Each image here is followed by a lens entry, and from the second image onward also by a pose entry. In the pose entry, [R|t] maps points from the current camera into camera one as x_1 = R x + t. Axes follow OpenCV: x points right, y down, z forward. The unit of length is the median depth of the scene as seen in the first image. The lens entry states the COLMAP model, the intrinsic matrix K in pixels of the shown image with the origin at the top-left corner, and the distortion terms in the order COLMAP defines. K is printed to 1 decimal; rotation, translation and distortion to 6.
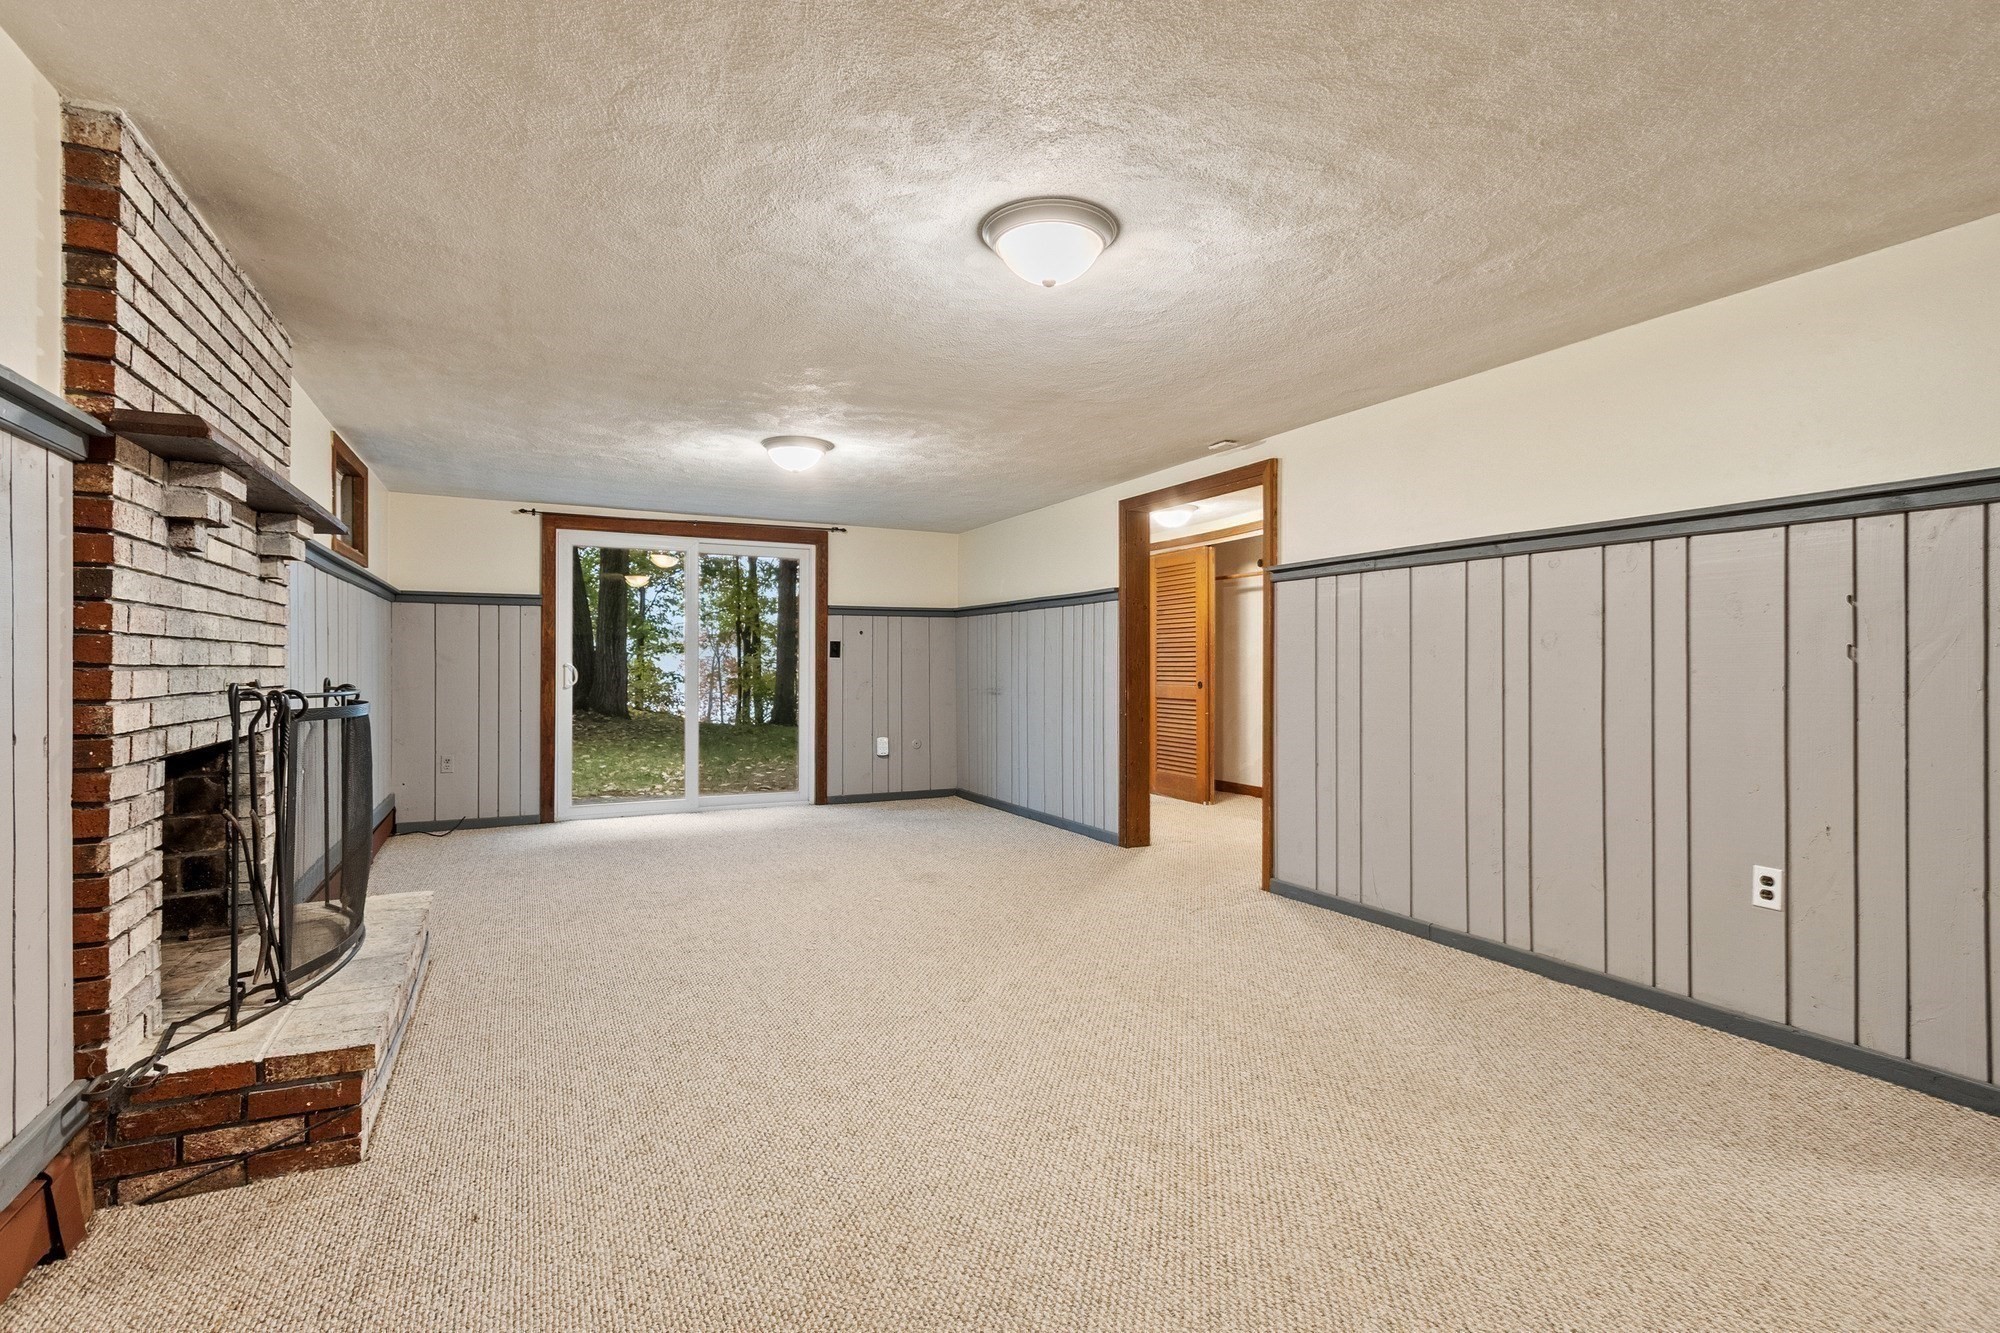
lens RADIAL K [[935.2, 0, 987.8], [0, 935.2, 665.5], [0, 0, 1]] dist [0.003215, -0.001537]
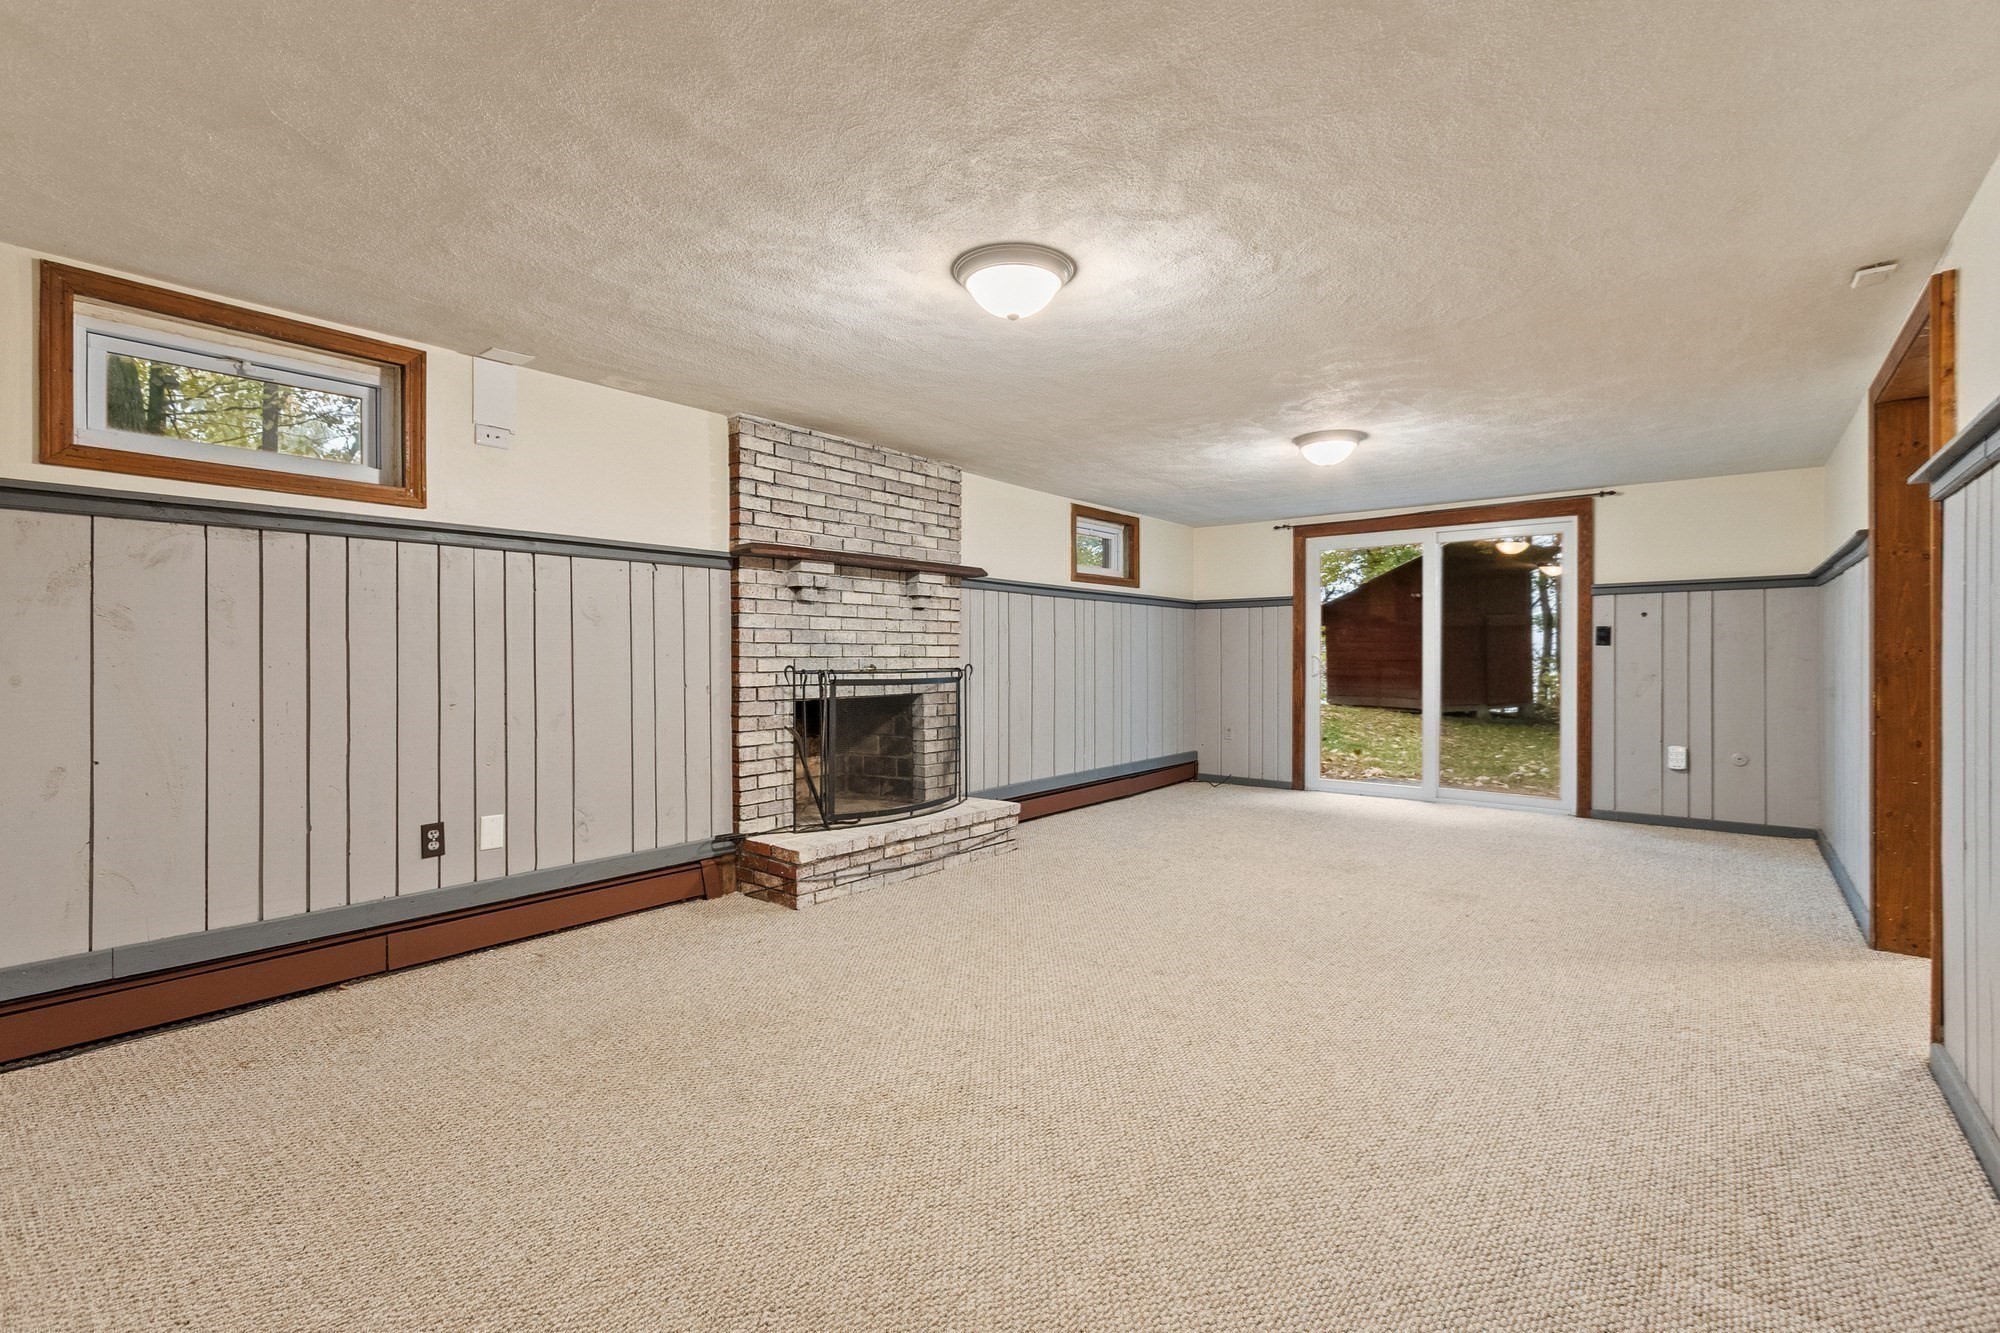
lens RADIAL K [[870.9, 0, 990.8], [0, 870.9, 661.8], [0, 0, 1]] dist [0.004774, -0.002002]
pose [[0.416624, 0.003732, -0.909071, 0.364903], [0.002308, 0.999984, 0.005163, 0.000692], [0.909076, -0.004249, 0.416609, 0.193885]]
